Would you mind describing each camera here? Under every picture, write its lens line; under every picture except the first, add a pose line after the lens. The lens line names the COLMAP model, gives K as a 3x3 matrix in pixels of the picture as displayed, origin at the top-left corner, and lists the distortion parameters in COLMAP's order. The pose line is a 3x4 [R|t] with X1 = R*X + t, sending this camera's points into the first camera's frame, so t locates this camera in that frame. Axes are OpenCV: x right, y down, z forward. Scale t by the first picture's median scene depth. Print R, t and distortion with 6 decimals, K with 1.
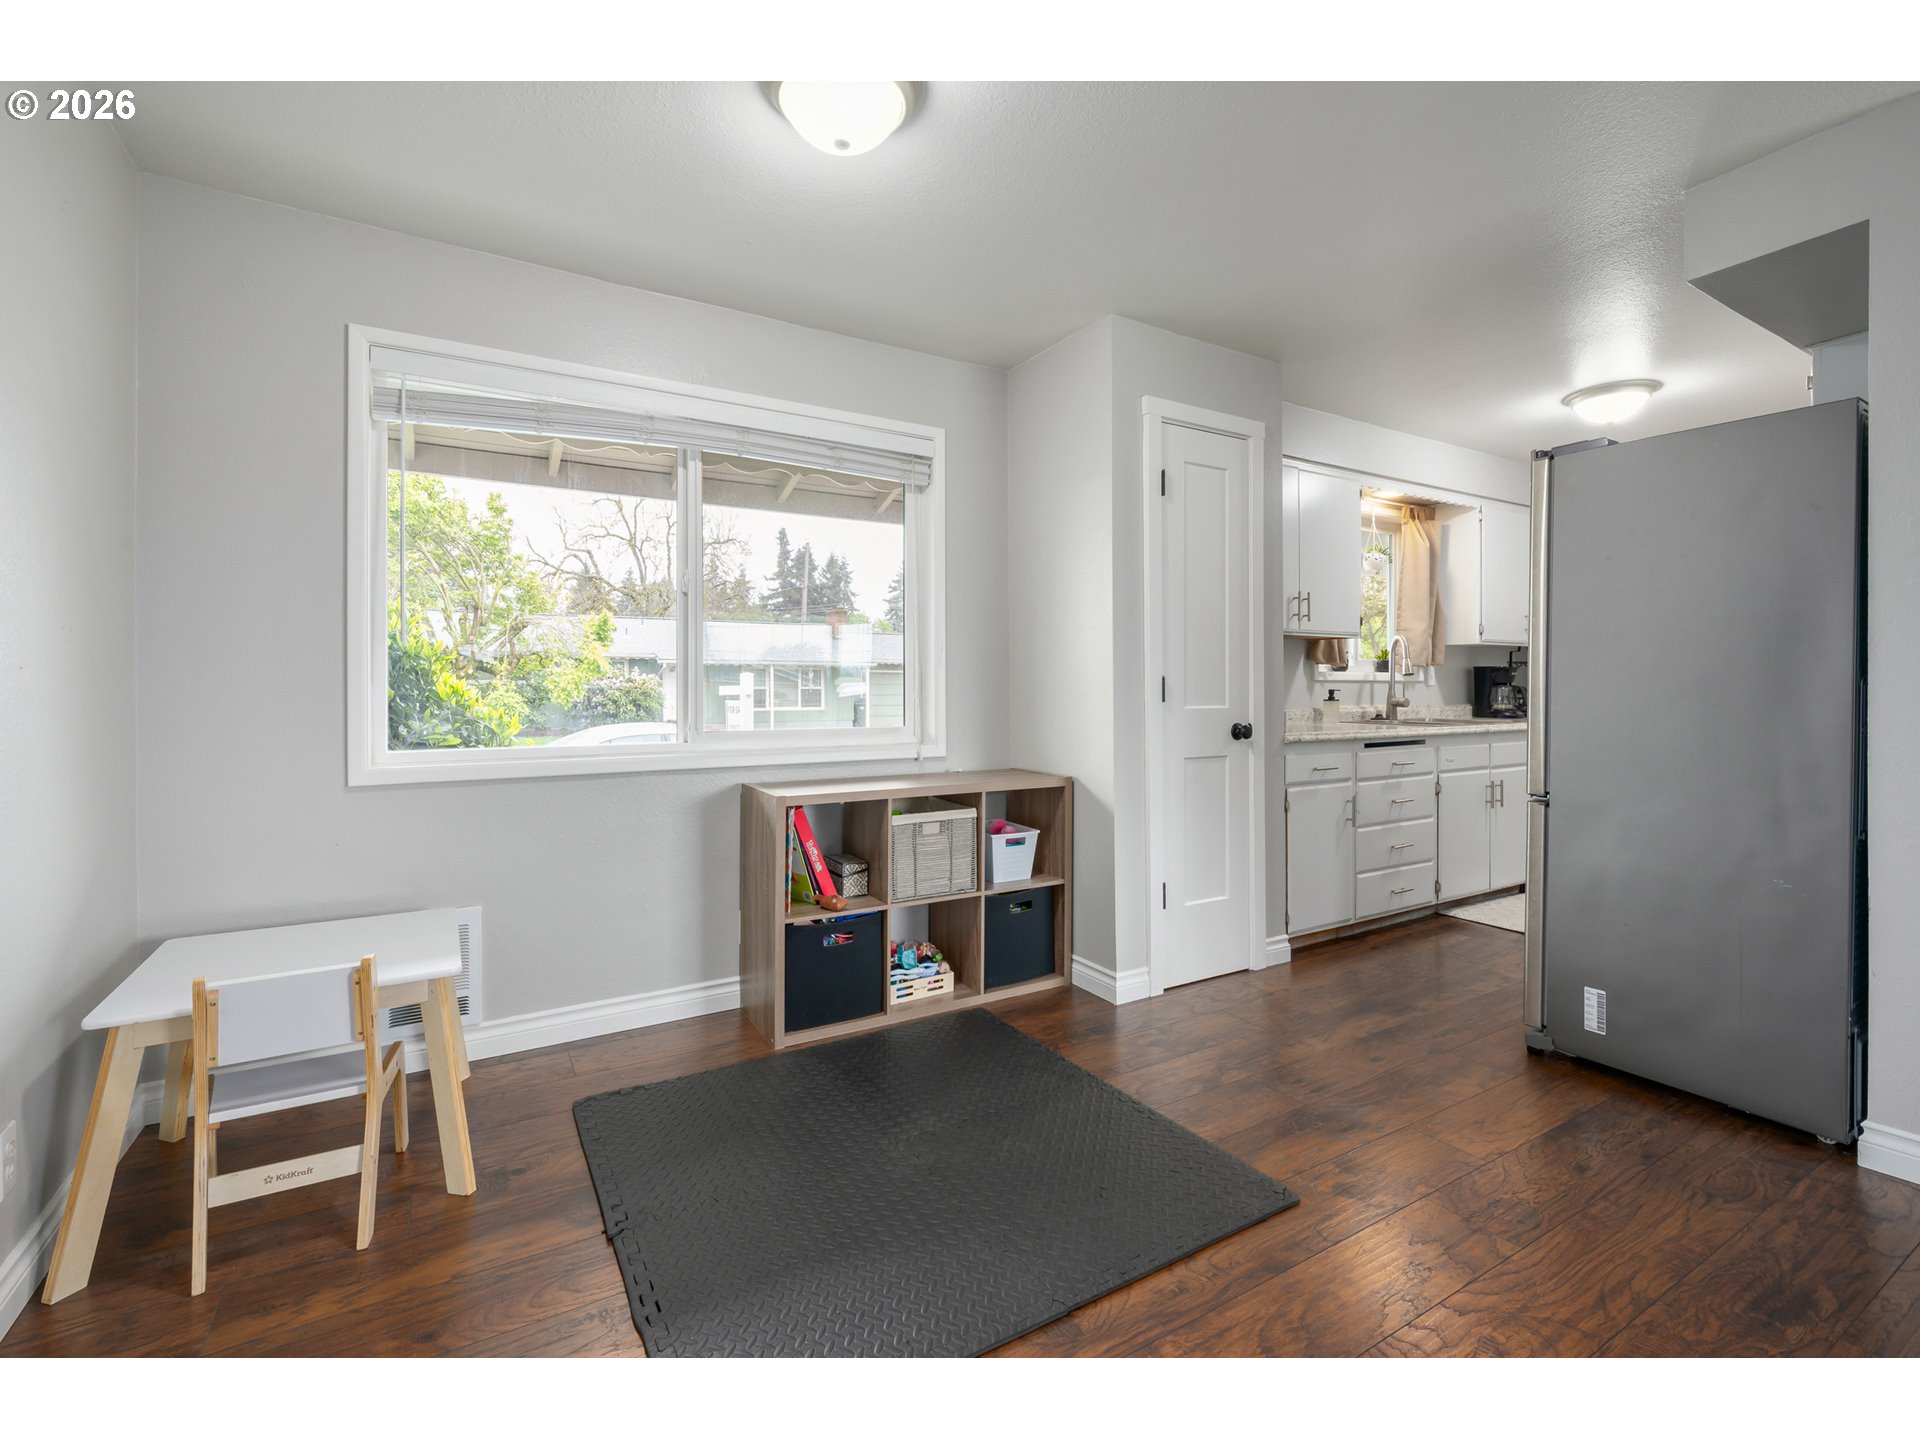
lens RADIAL K [[863.5, 0, 962.3], [0, 863.5, 689.9], [0, 0, 1]] dist [-0.001106, -0.000047]
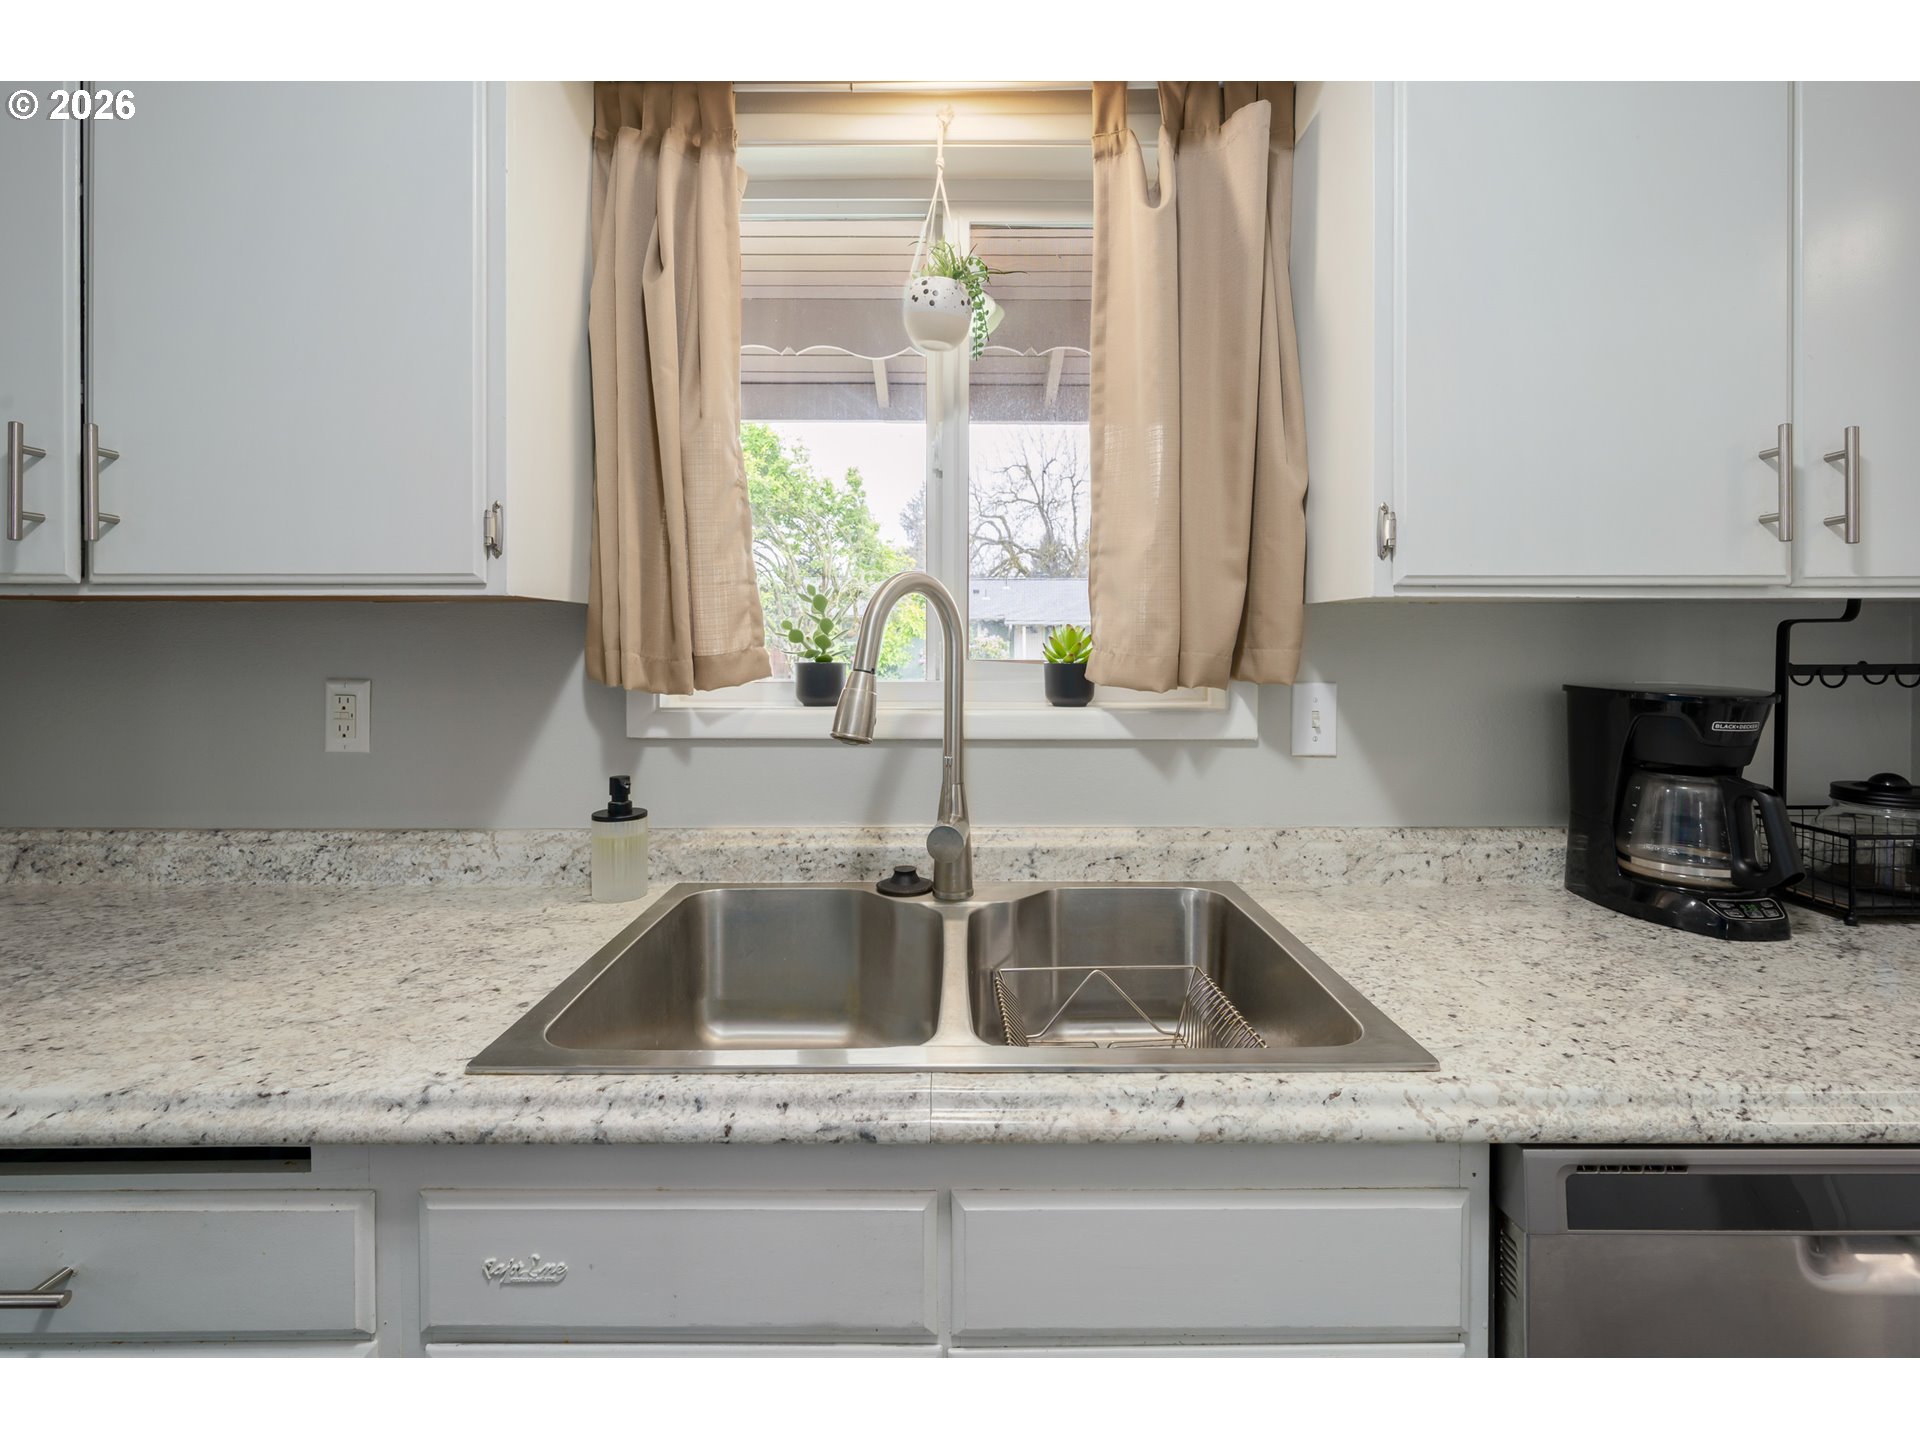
lens RADIAL K [[855.5, 0, 956.9], [0, 855.5, 645.7], [0, 0, 1]] dist [0.001066, 0.000097]
pose [[0.854860, 0.003420, -0.518847, 0.613084], [-0.003174, 0.999994, 0.001361, -0.040677], [0.518849, 0.000483, 0.854866, 0.749929]]
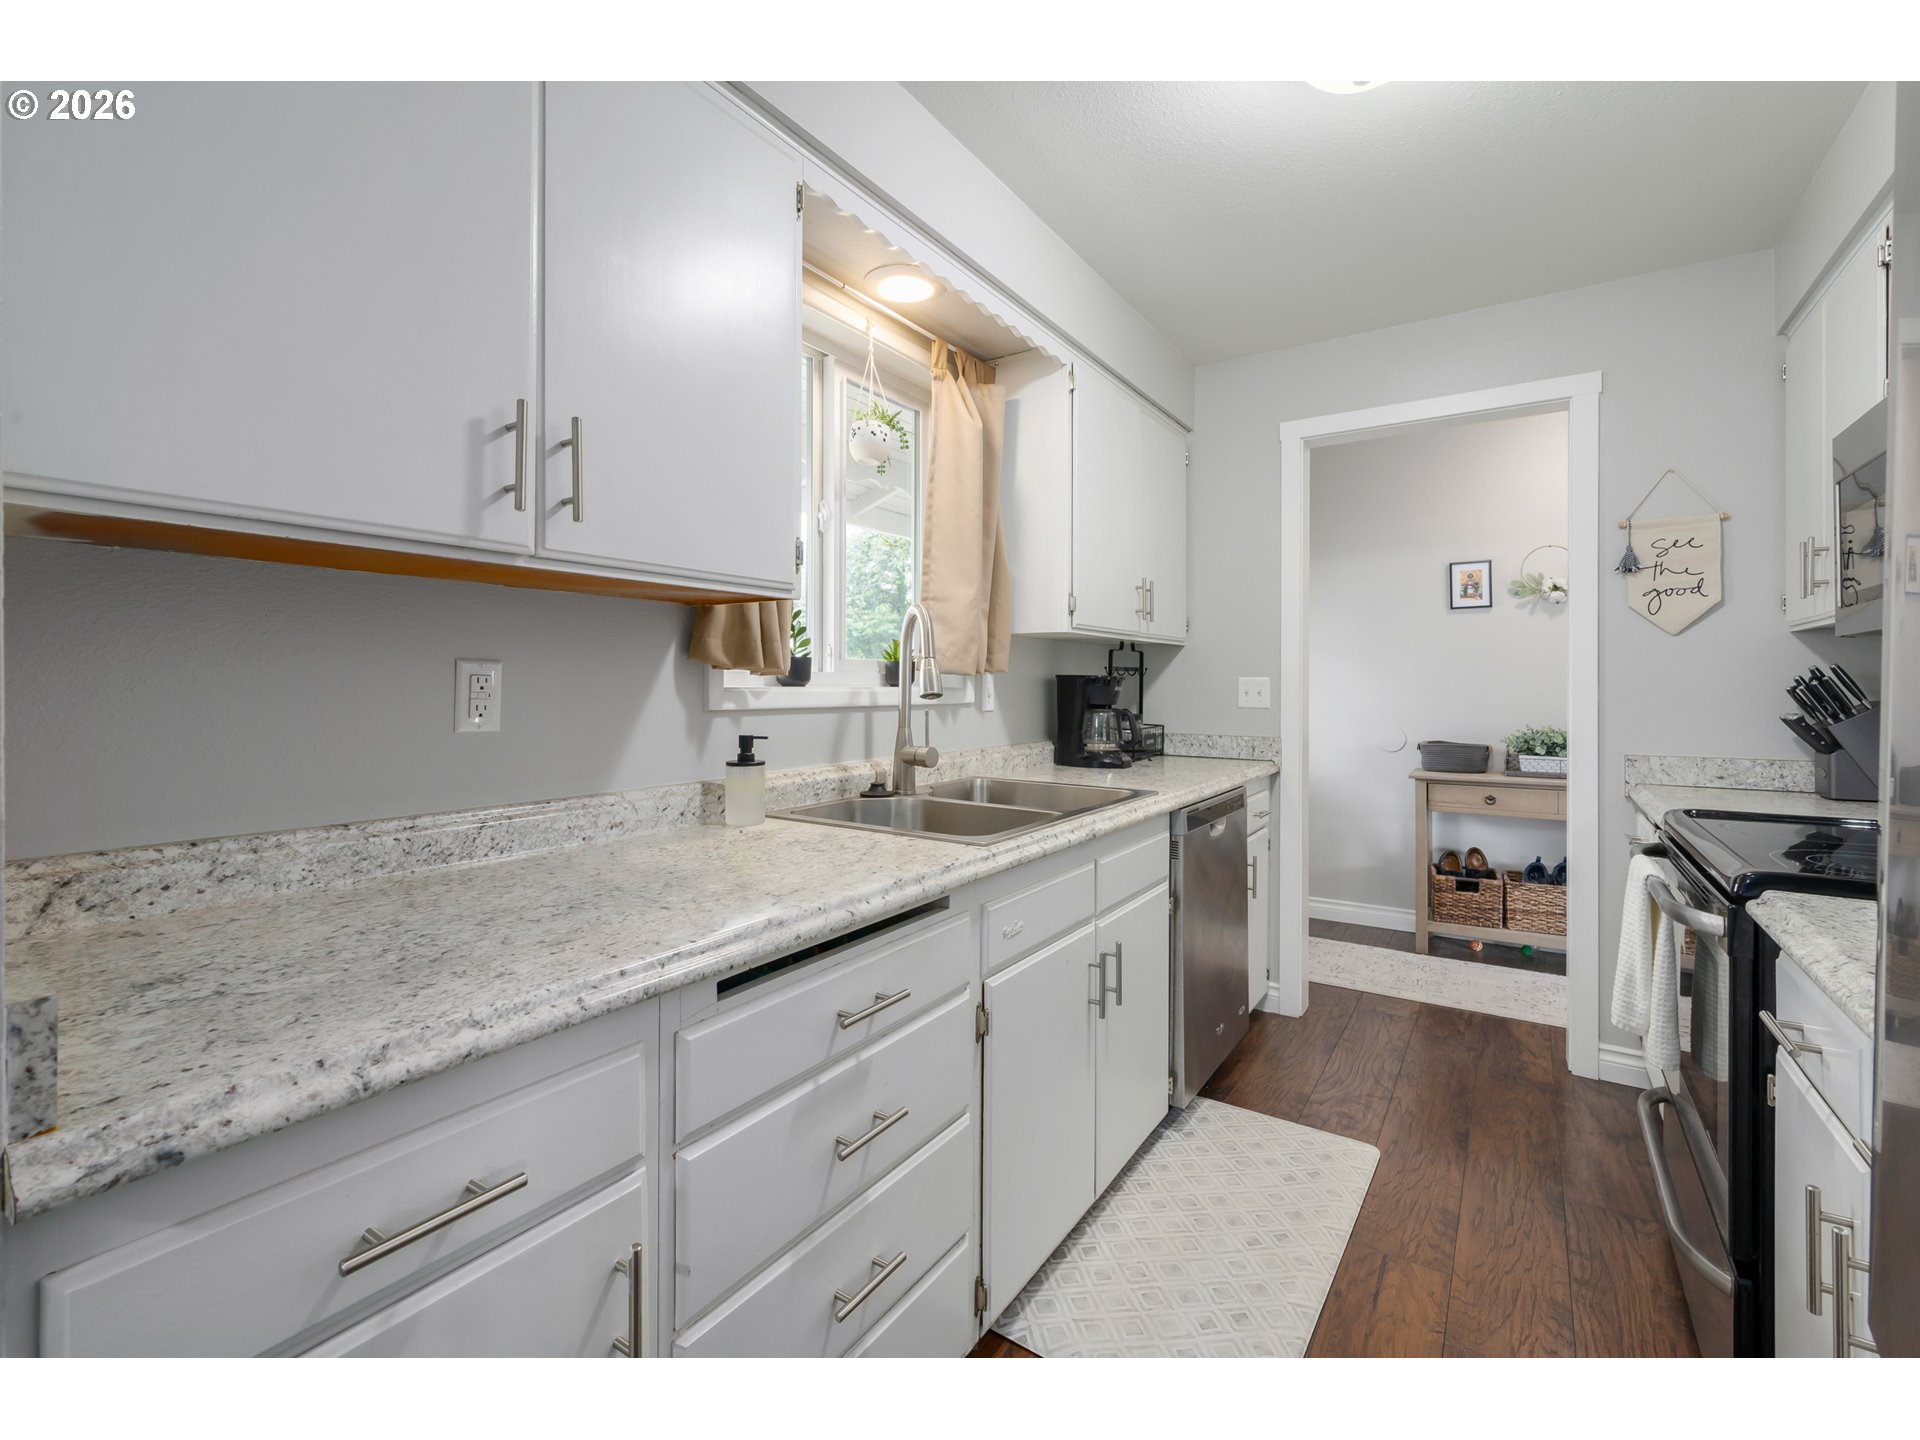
lens RADIAL K [[840.8, 0, 958.4], [0, 840.8, 680.9], [0, 0, 1]] dist [-0.000452, -0.000020]
pose [[0.907233, 0.006936, 0.420571, 0.326303], [-0.005015, 0.999971, -0.005674, -0.021171], [-0.420599, 0.003039, 0.907242, 0.568718]]
